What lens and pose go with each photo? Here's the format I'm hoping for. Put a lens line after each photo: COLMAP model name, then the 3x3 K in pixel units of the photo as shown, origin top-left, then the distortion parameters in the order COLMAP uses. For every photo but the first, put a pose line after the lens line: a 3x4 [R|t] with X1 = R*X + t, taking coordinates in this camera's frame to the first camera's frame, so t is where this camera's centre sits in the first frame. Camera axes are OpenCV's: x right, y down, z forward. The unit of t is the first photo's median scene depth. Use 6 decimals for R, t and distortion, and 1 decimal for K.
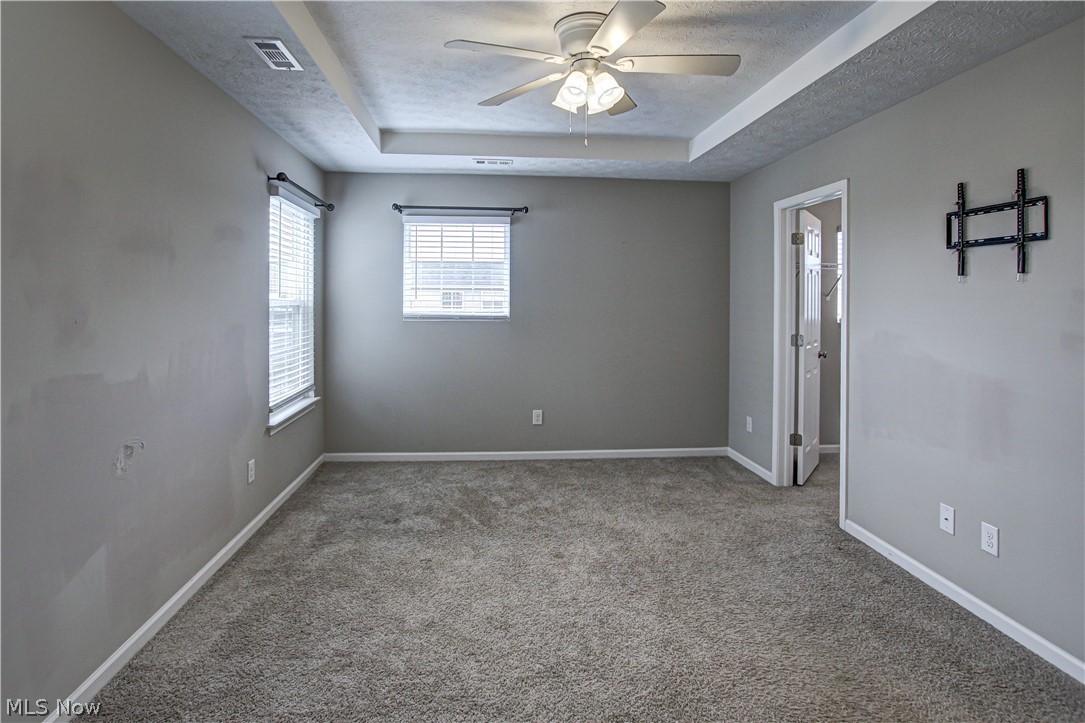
lens RADIAL K [[538.5, 0, 546.9], [0, 538.5, 351.6], [0, 0, 1]] dist [-0.026028, 0.002423]
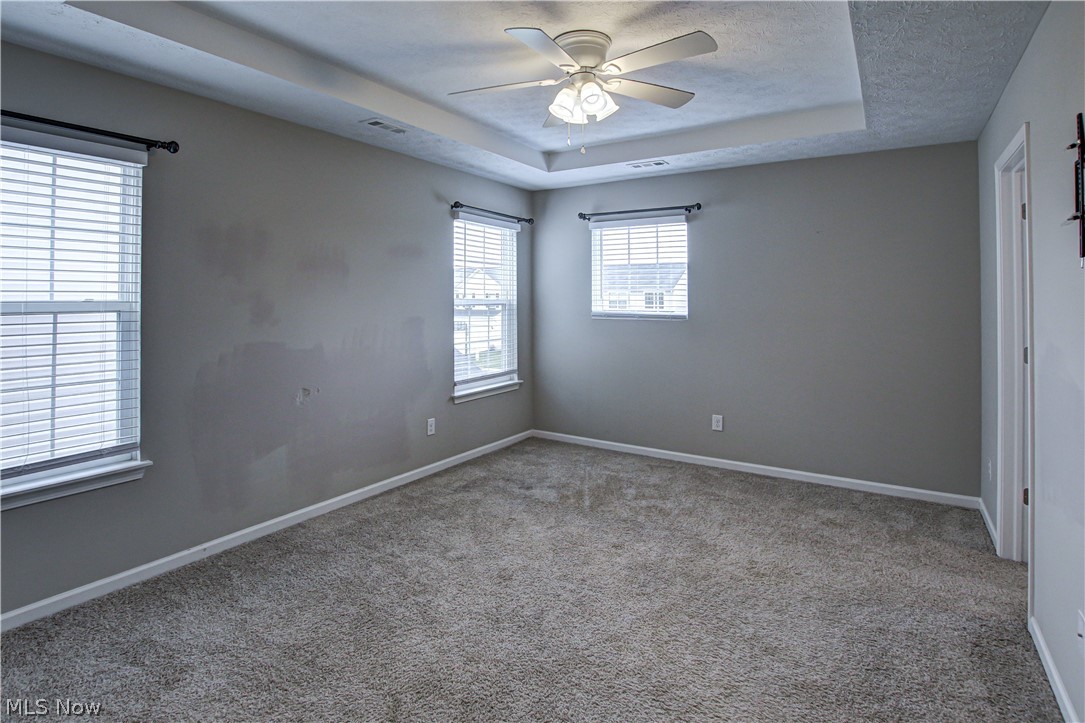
lens RADIAL K [[555.8, 0, 551.2], [0, 555.8, 356.1], [0, 0, 1]] dist [-0.026270, 0.001998]
pose [[0.793772, 0.058611, -0.605385, 0.447802], [-0.056148, 0.998157, 0.023017, -0.001946], [0.605618, 0.015721, 0.795600, 0.057187]]
